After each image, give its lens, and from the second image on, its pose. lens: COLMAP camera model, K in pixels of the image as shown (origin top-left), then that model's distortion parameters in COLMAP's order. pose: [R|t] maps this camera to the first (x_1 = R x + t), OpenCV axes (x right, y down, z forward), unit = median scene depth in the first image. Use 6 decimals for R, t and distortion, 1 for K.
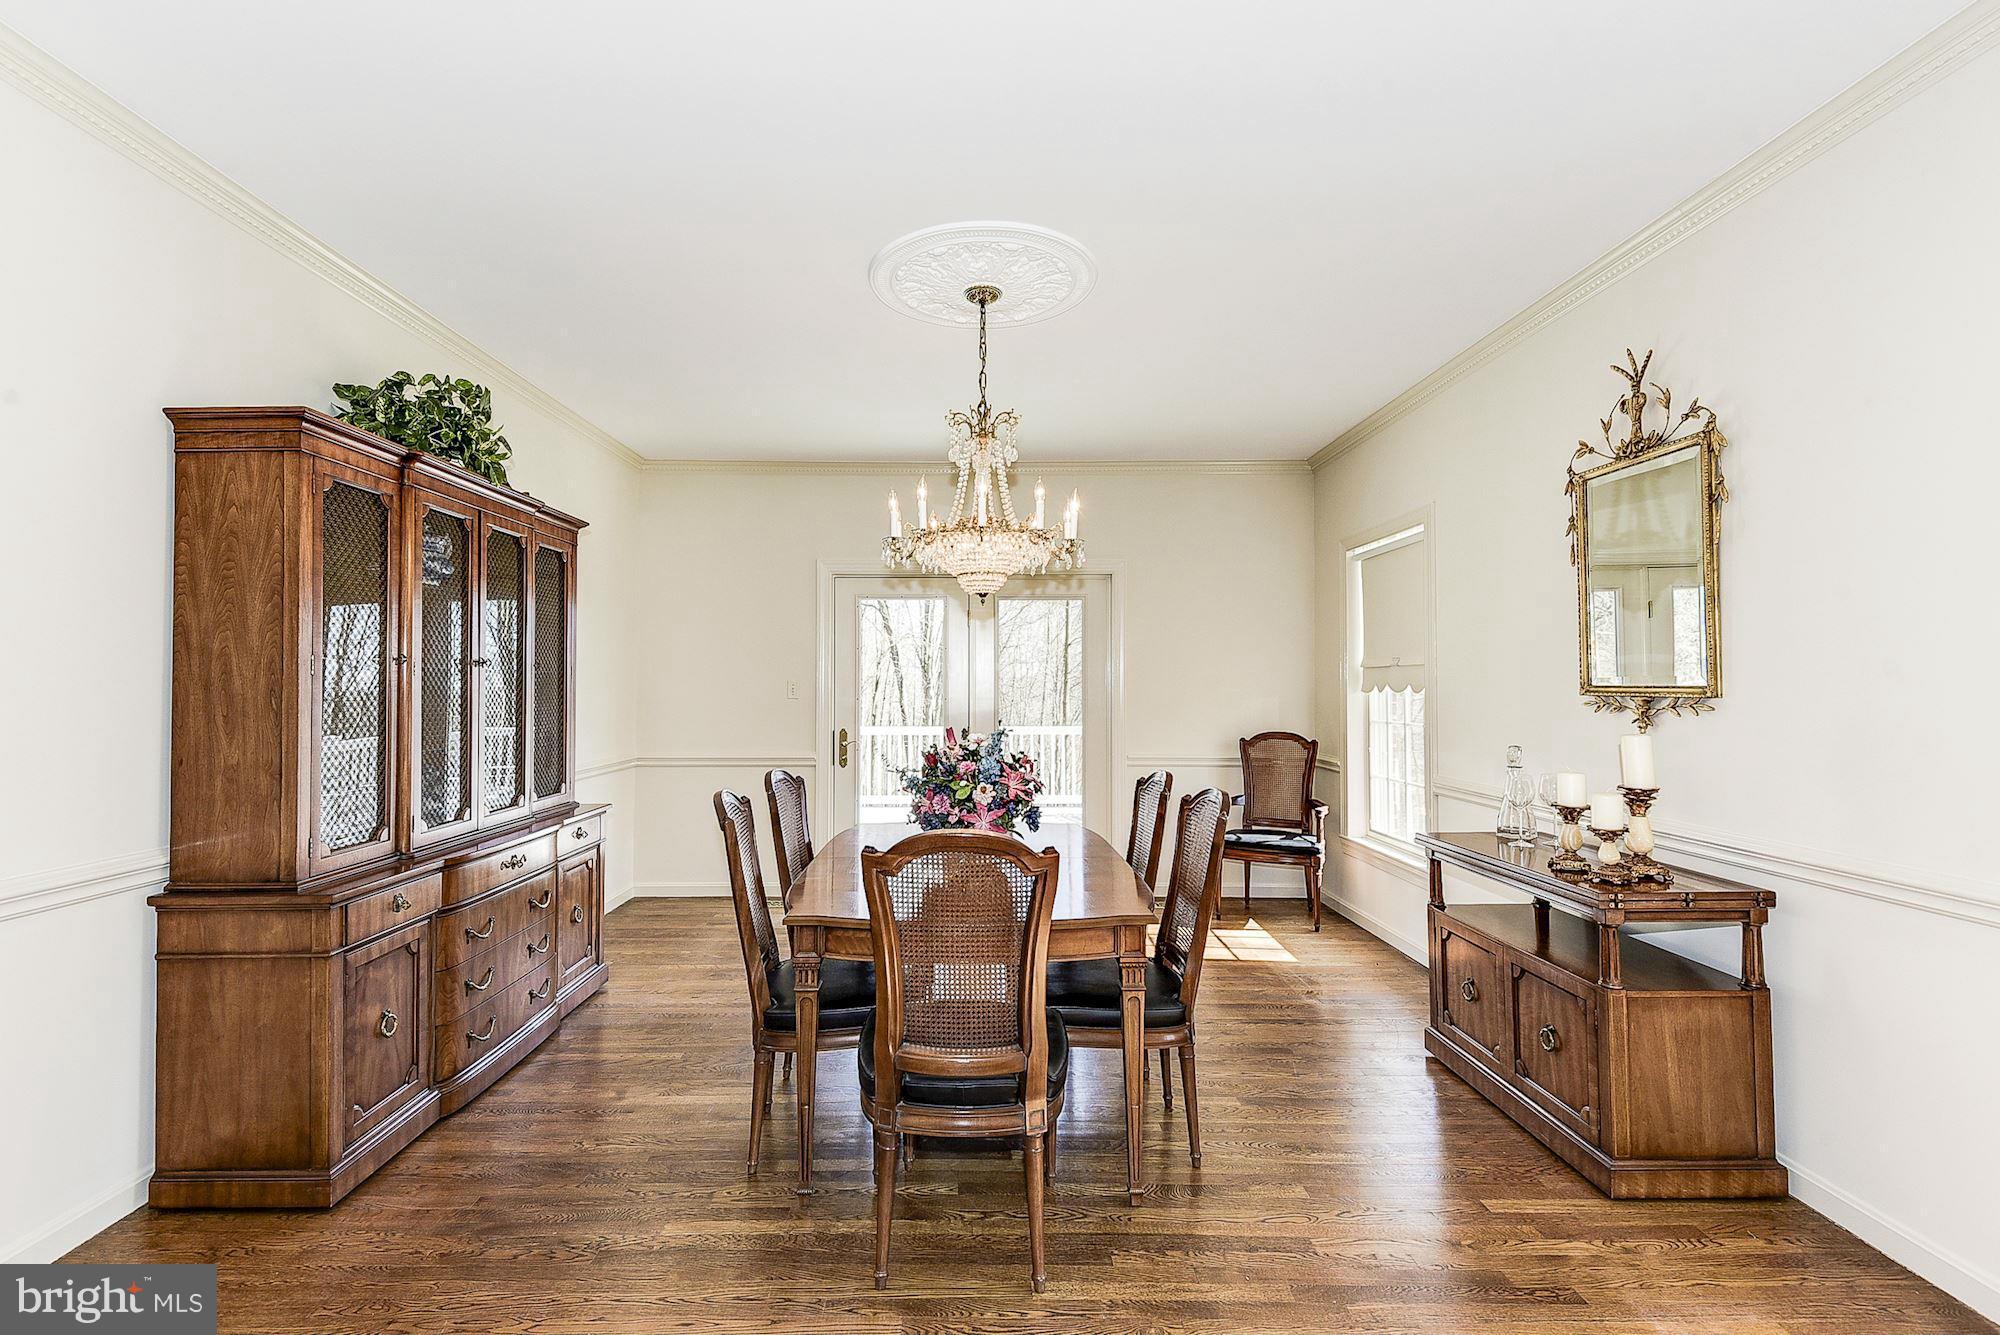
lens RADIAL K [[886.9, 0, 942.0], [0, 886.9, 667.3], [0, 0, 1]] dist [-0.001048, -0.000444]
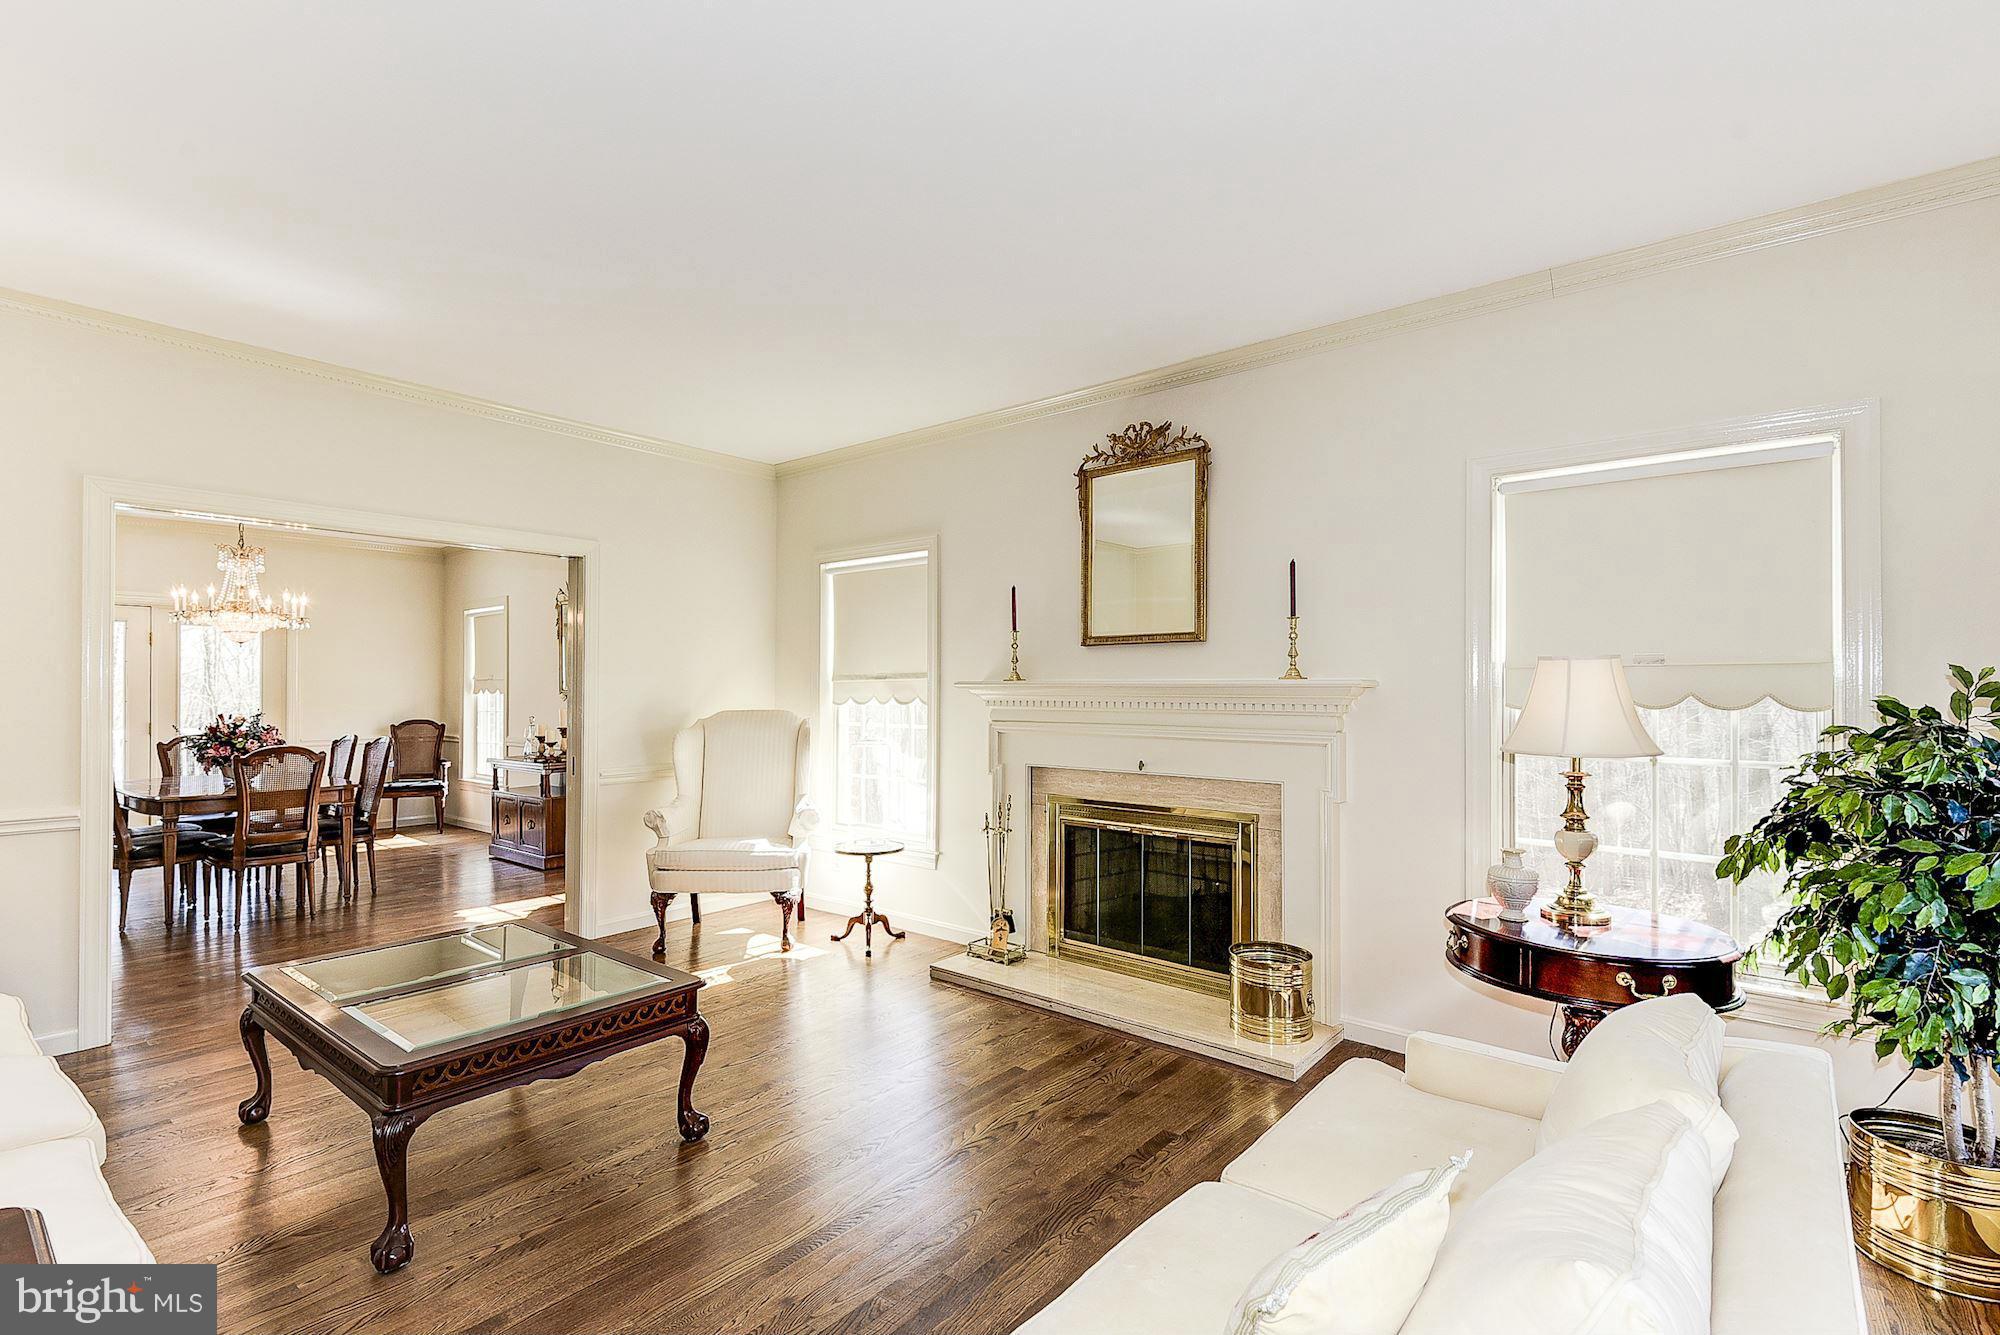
lens RADIAL K [[934.3, 0, 1000.0], [0, 934.3, 667.5], [0, 0, 1]] dist [0.016878, 0.000079]
pose [[0.612047, 0.015951, 0.790660, -0.574553], [-0.011960, 0.999869, -0.010913, -0.027560], [-0.790731, -0.002777, 0.612158, -1.550996]]
